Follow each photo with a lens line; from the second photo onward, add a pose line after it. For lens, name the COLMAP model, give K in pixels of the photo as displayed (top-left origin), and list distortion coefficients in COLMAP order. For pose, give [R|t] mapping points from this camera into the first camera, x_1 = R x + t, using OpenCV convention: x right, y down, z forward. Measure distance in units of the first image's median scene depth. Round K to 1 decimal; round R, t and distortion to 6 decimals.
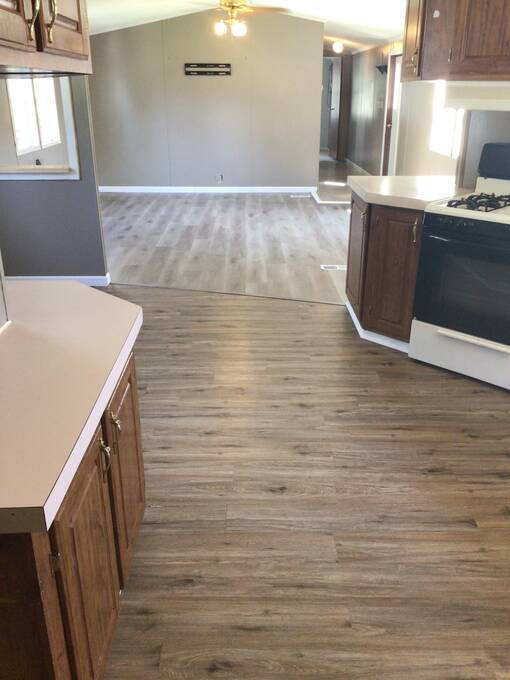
lens RADIAL K [[619.0, 0, 255.0], [0, 619.0, 340.0], [0, 0, 1]] dist [0.105448, -0.194884]
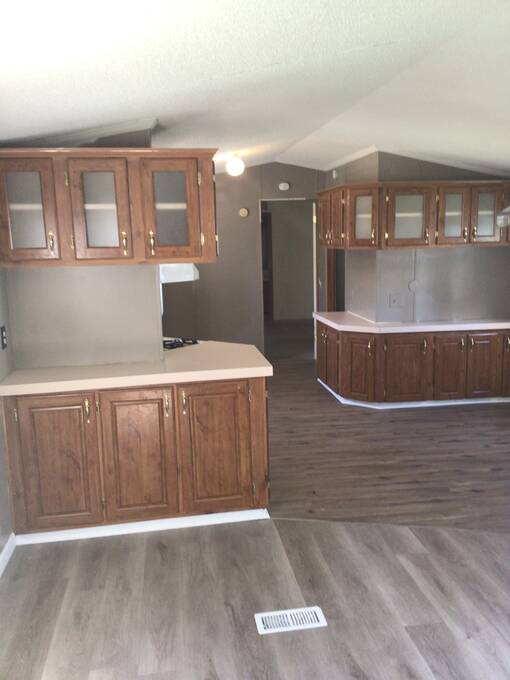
lens RADIAL K [[619.0, 0, 255.0], [0, 619.0, 340.0], [0, 0, 1]] dist [0.105448, -0.194884]
pose [[-0.991401, 0.042993, -0.123597, 0.329789], [-0.027119, 0.856487, 0.515455, -0.863627], [0.128020, 0.514374, -0.847956, 2.027410]]
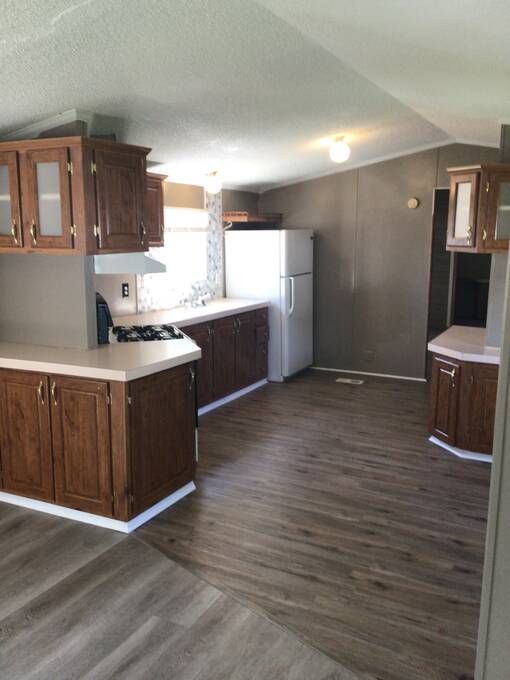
lens RADIAL K [[619.0, 0, 255.0], [0, 619.0, 340.0], [0, 0, 1]] dist [0.105448, -0.194884]
pose [[-0.884569, -0.086860, 0.458250, -0.400255], [0.166569, 0.858883, 0.484330, -0.768761], [-0.435652, 0.504753, -0.745273, 1.788190]]
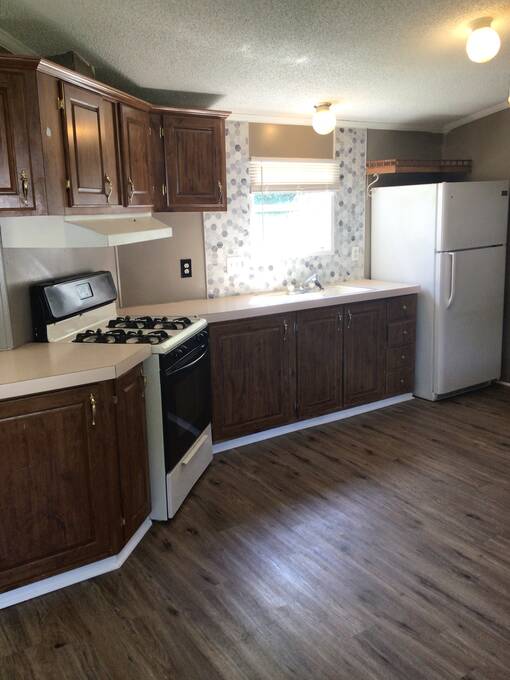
lens RADIAL K [[619.0, 0, 255.0], [0, 619.0, 340.0], [0, 0, 1]] dist [0.105448, -0.194884]
pose [[-0.550221, -0.169463, 0.817642, -0.484408], [0.329470, 0.855687, 0.399060, -0.497537], [-0.767272, 0.488960, -0.414984, 1.179825]]
